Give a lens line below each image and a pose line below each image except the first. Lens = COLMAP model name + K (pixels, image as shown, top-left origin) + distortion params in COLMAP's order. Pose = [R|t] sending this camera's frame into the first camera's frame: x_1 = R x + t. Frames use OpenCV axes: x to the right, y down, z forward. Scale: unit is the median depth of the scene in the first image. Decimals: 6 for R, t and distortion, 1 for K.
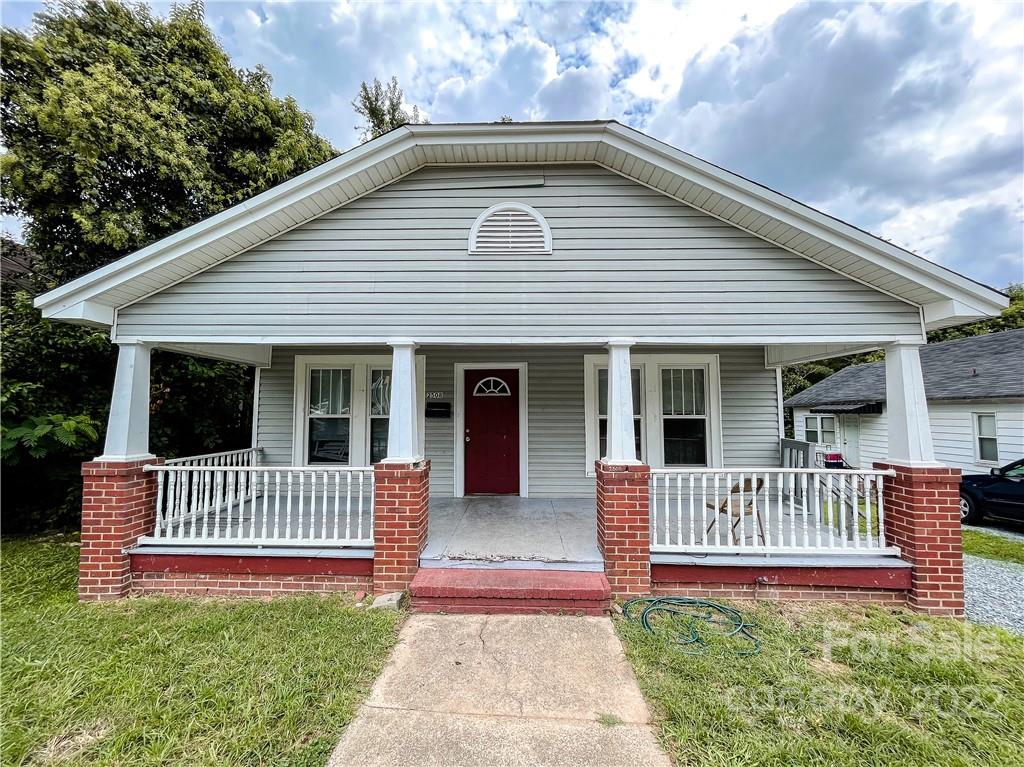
lens RADIAL K [[426.6, 0, 511.3], [0, 426.6, 381.3], [0, 0, 1]] dist [-0.005375, -0.000307]
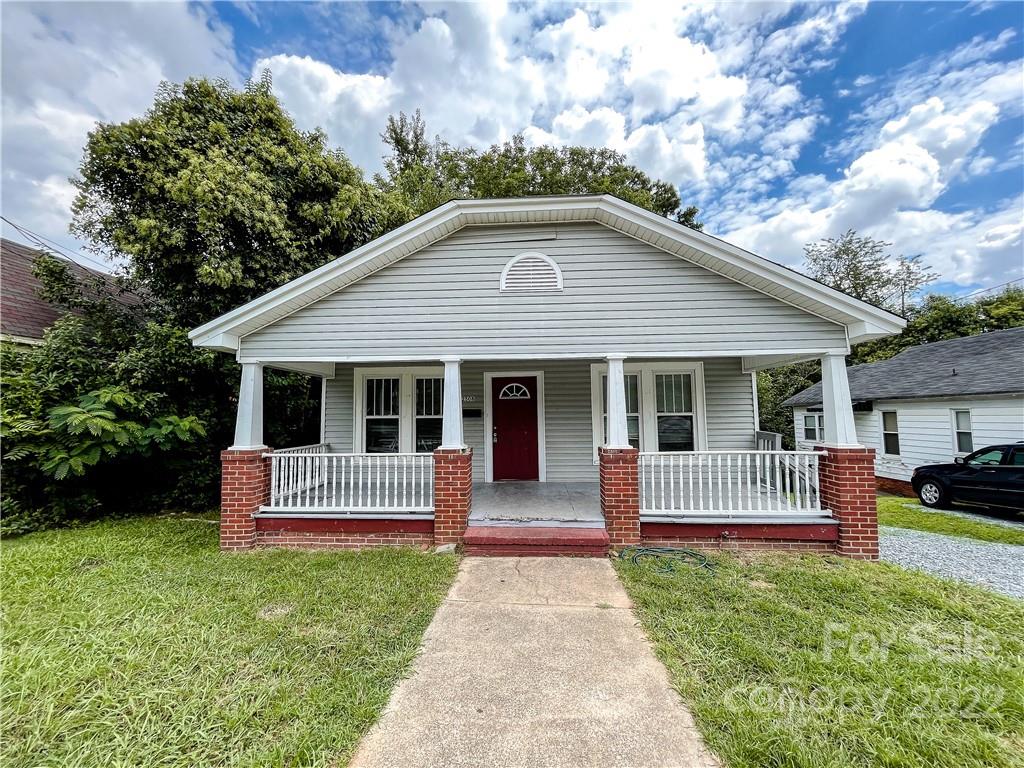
lens RADIAL K [[431.0, 0, 512.0], [0, 431.0, 384.0], [0, 0, 1]] dist [0.000330, 0.000017]
pose [[0.999583, -0.013434, -0.025555, -0.033125], [0.013386, 0.999908, -0.002057, -0.008285], [0.025580, 0.001714, 0.999671, -0.344087]]
